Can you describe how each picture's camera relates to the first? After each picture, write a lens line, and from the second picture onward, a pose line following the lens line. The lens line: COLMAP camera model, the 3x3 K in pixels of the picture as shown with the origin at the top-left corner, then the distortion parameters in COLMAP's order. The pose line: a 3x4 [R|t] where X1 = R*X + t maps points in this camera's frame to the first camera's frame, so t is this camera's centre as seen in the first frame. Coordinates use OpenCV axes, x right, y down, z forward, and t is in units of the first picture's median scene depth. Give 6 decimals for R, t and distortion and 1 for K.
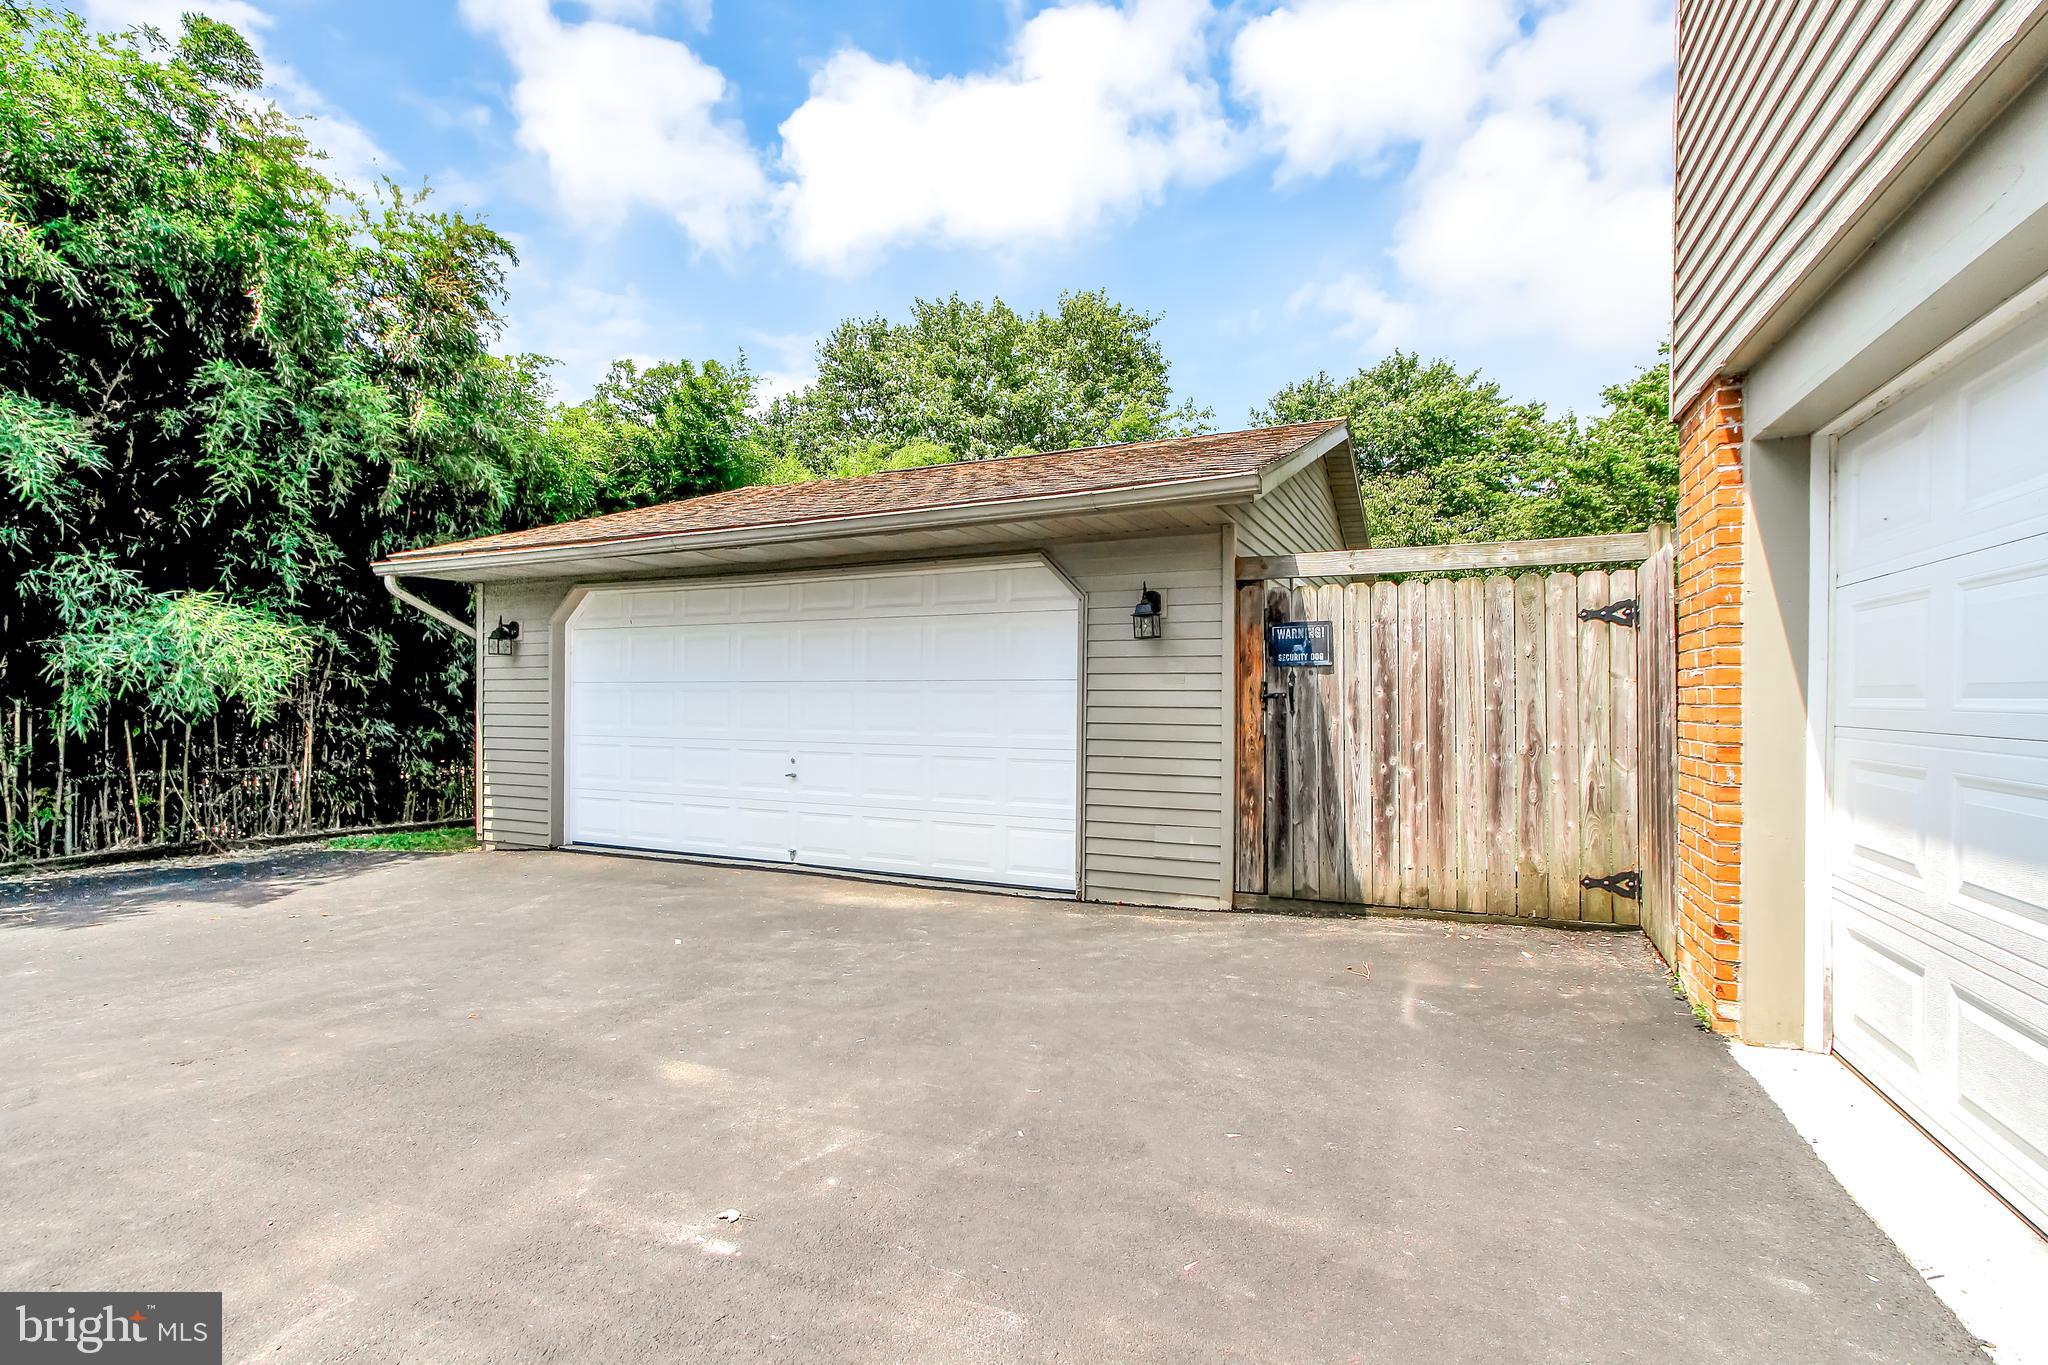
lens RADIAL K [[939.2, 0, 1024.0], [0, 939.2, 682.5], [0, 0, 1]] dist [0.000825, -0.000003]
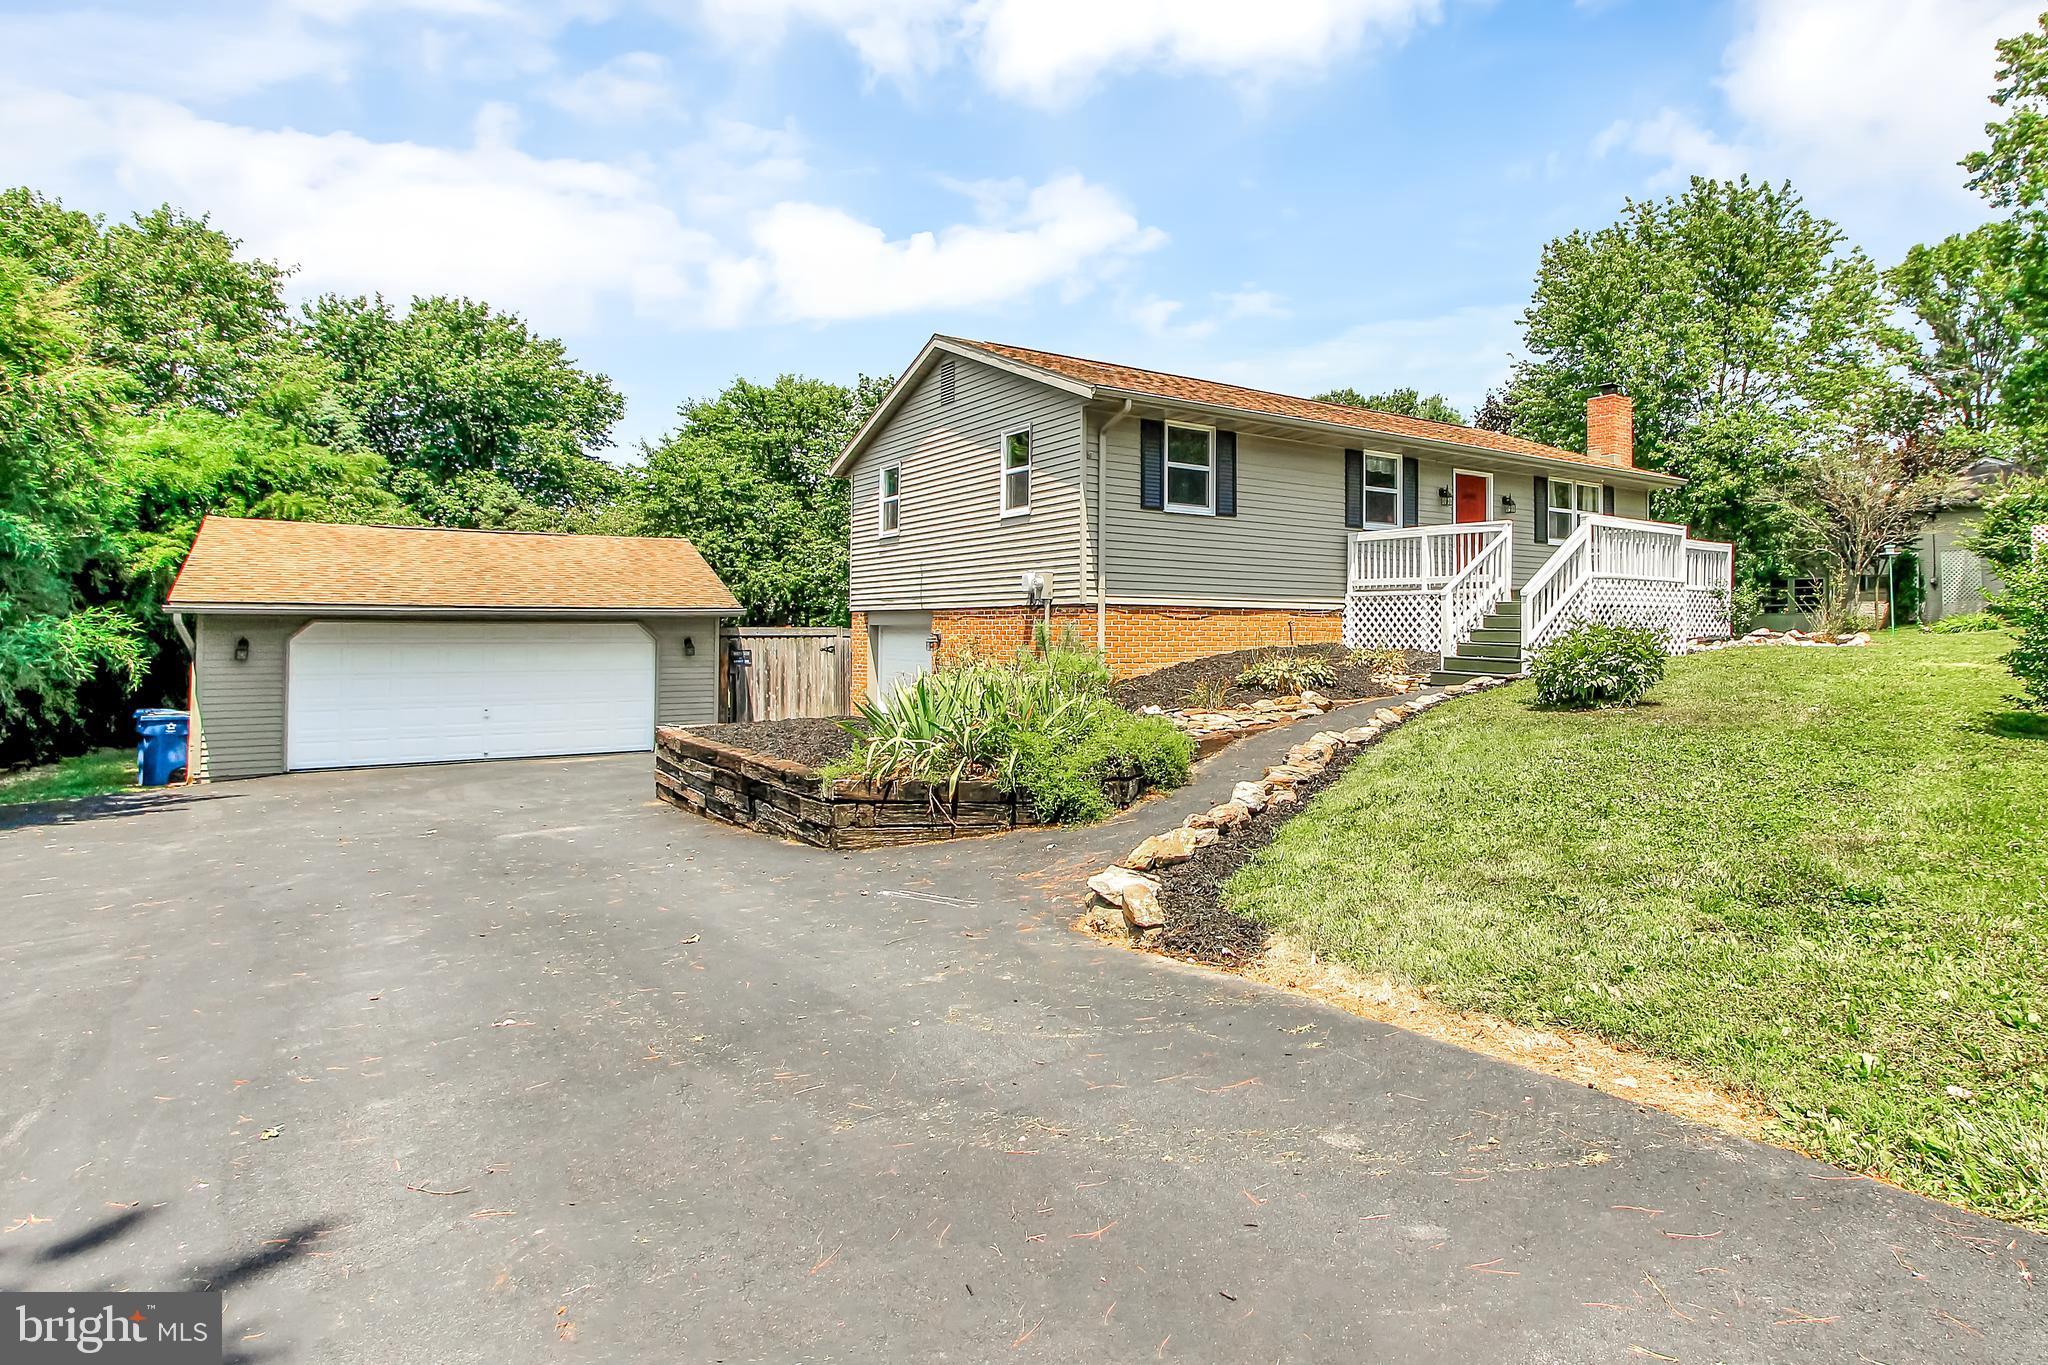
lens RADIAL K [[1125.4, 0, 1240.6], [0, 1125.4, 617.6], [0, 0, 1]] dist [-0.001163, -0.000709]
pose [[0.459842, 0.010699, 0.887936, -2.214286], [-0.013412, 0.999897, -0.005102, -0.172351], [-0.887899, -0.009563, 0.459939, -2.135914]]
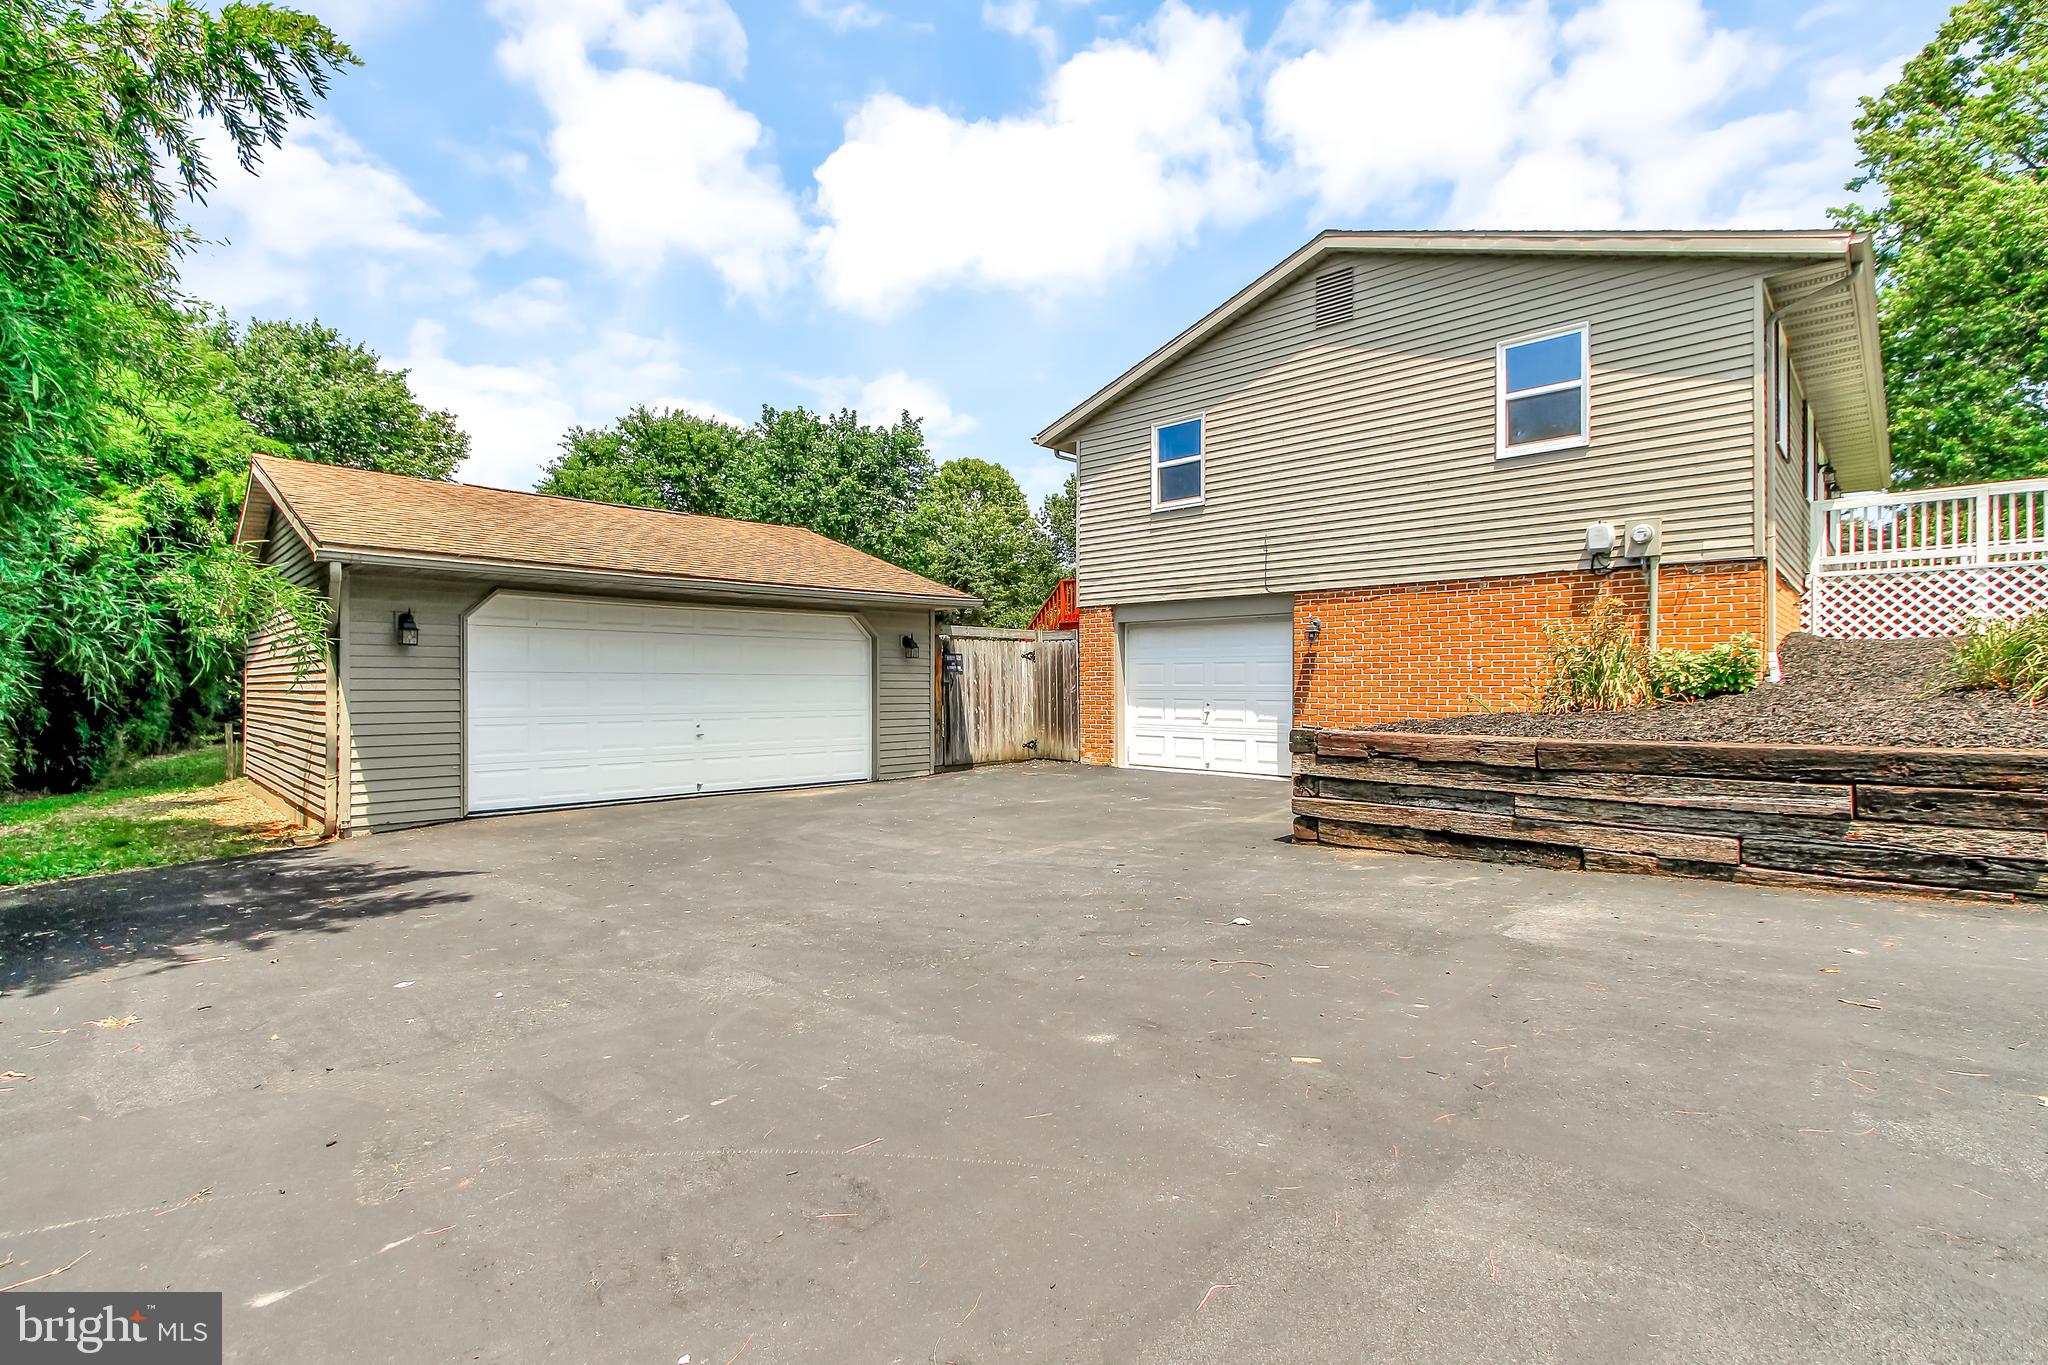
lens RADIAL K [[939.2, 0, 1024.0], [0, 939.2, 682.5], [0, 0, 1]] dist [0.000825, -0.000003]
pose [[0.349530, 0.001701, 0.936924, -1.937300], [-0.011801, 0.999927, 0.002587, 0.003450], [-0.936851, -0.011961, 0.349524, -0.034239]]
